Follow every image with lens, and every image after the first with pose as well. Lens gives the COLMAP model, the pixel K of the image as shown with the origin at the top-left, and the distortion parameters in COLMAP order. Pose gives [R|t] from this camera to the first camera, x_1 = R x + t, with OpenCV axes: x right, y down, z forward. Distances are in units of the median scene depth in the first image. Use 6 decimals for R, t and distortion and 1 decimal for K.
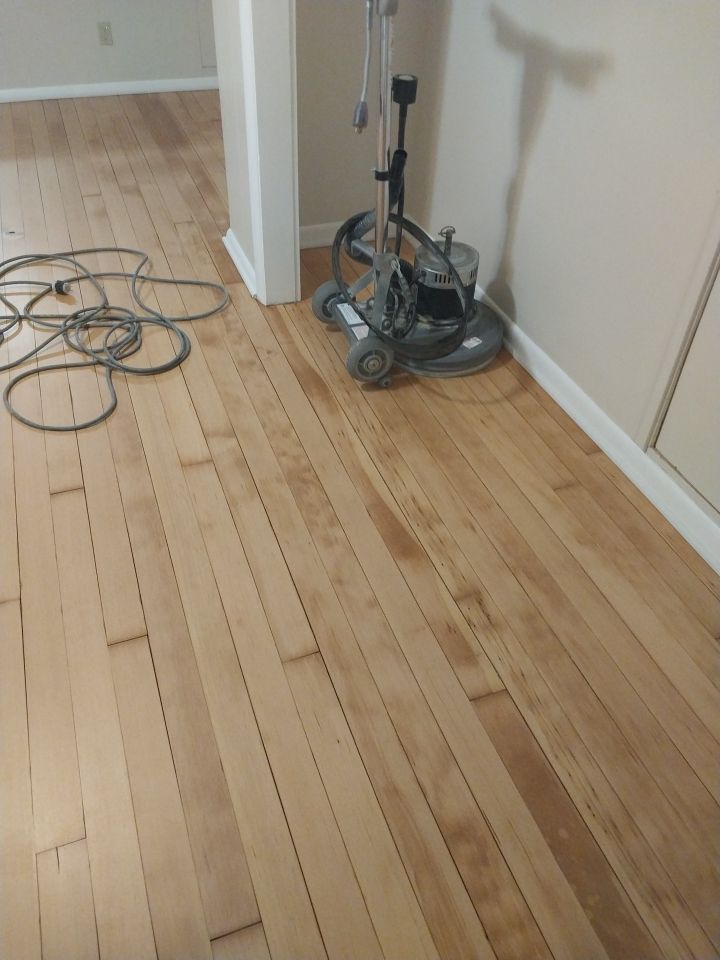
lens RADIAL K [[759.5, 0, 361.5], [0, 759.5, 476.3], [0, 0, 1]] dist [0.049508, -0.077295]
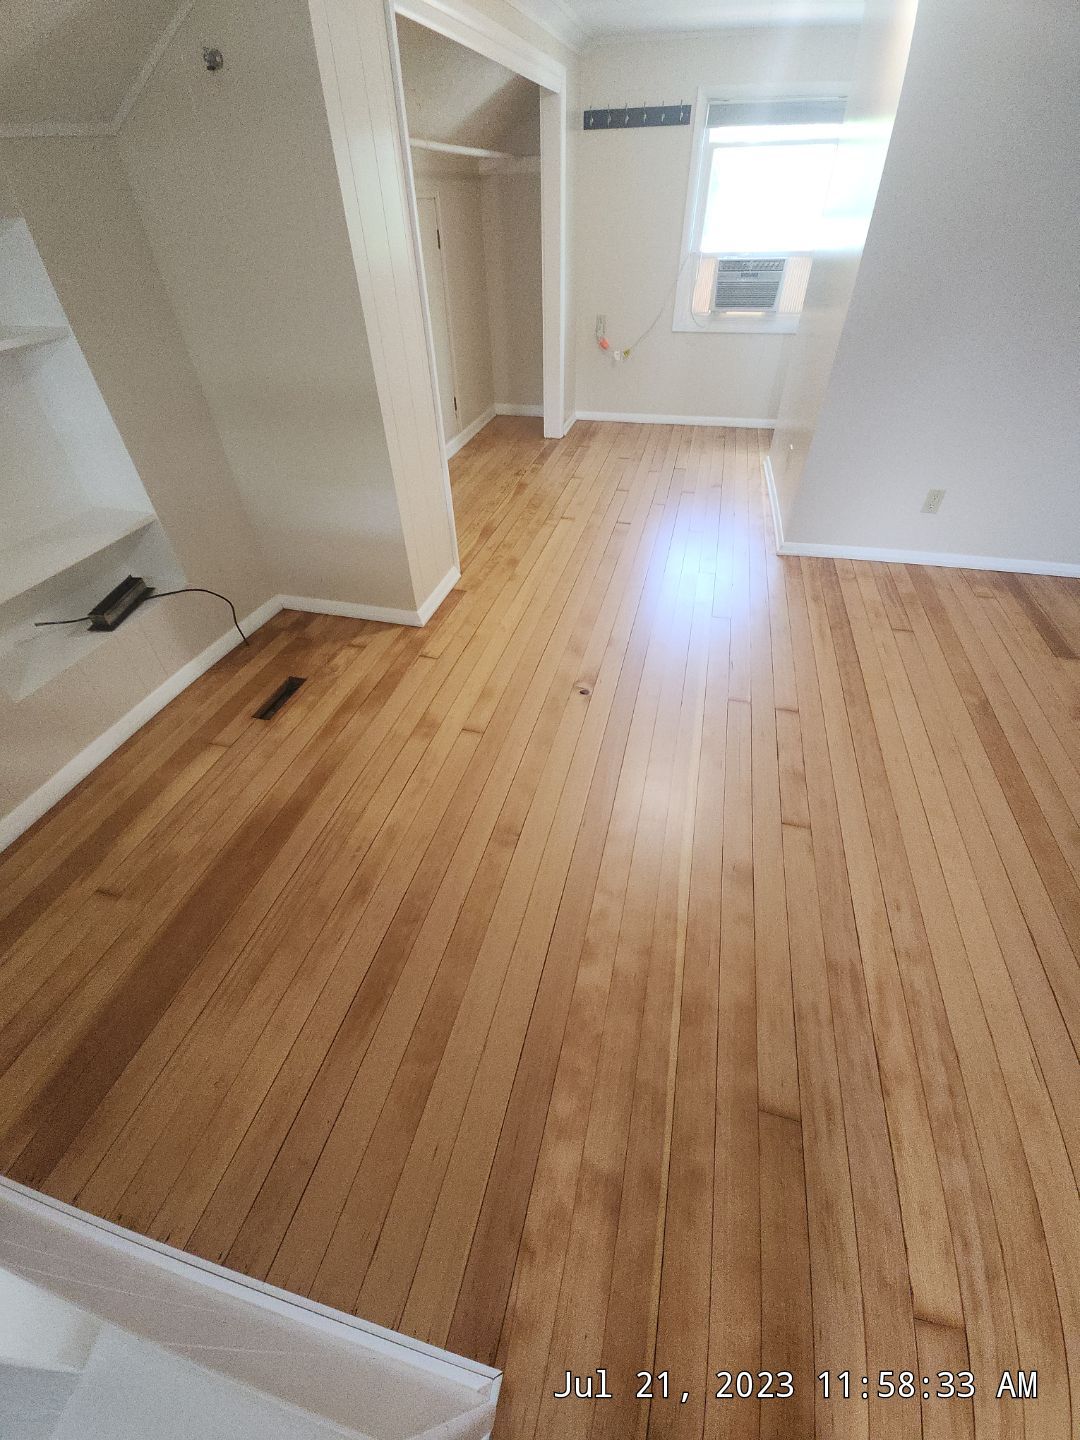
lens RADIAL K [[579.3, 0, 539.3], [0, 579.3, 718.5], [0, 0, 1]] dist [0.006278, -0.003166]
pose [[-0.818069, -0.400322, 0.412924, -1.095920], [0.371343, 0.180587, 0.910765, -1.502846], [-0.439168, 0.898405, 0.000924, 1.584517]]
